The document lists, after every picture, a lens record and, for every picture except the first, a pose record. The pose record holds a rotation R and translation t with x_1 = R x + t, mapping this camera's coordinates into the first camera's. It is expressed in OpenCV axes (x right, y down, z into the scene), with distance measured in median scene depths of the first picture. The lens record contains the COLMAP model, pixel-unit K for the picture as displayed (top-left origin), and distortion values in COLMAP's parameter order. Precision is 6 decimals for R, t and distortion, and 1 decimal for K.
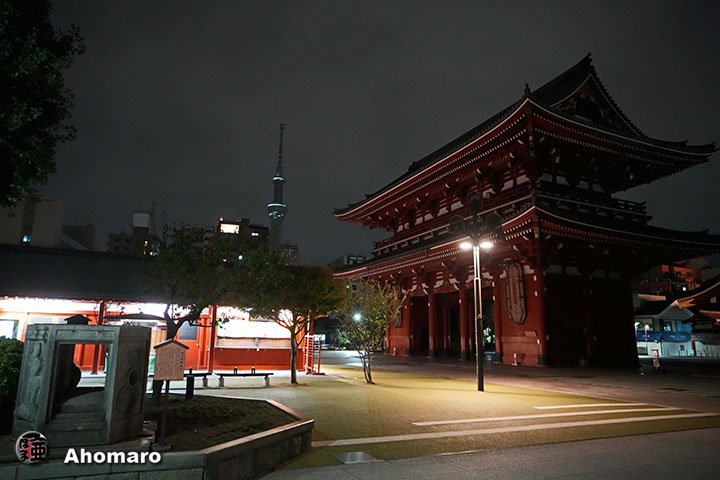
lens RADIAL K [[478.9, 0, 355.0], [0, 478.9, 240.4], [0, 0, 1]] dist [-0.033380, 0.014128]
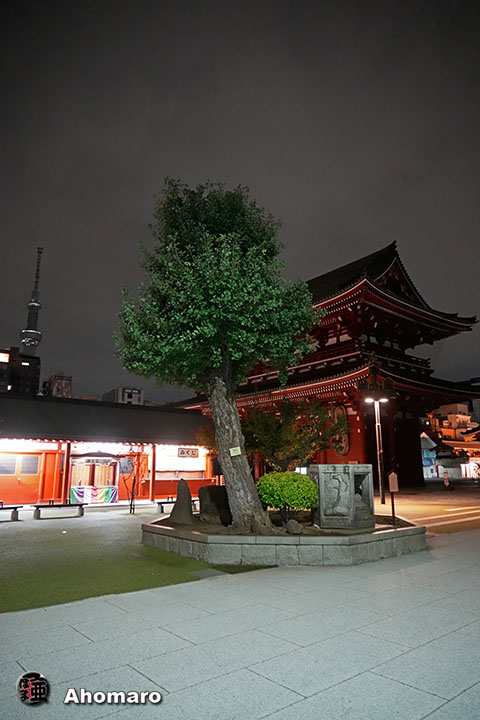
lens RADIAL K [[478.9, 0, 218.6], [0, 478.9, 360.1], [0, 0, 1]] dist [-0.033380, 0.014128]
pose [[0.969206, 0.034596, 0.243807, -0.266856], [-0.029227, 0.999245, -0.025604, -0.028571], [-0.244509, 0.017689, 0.969486, -0.120226]]
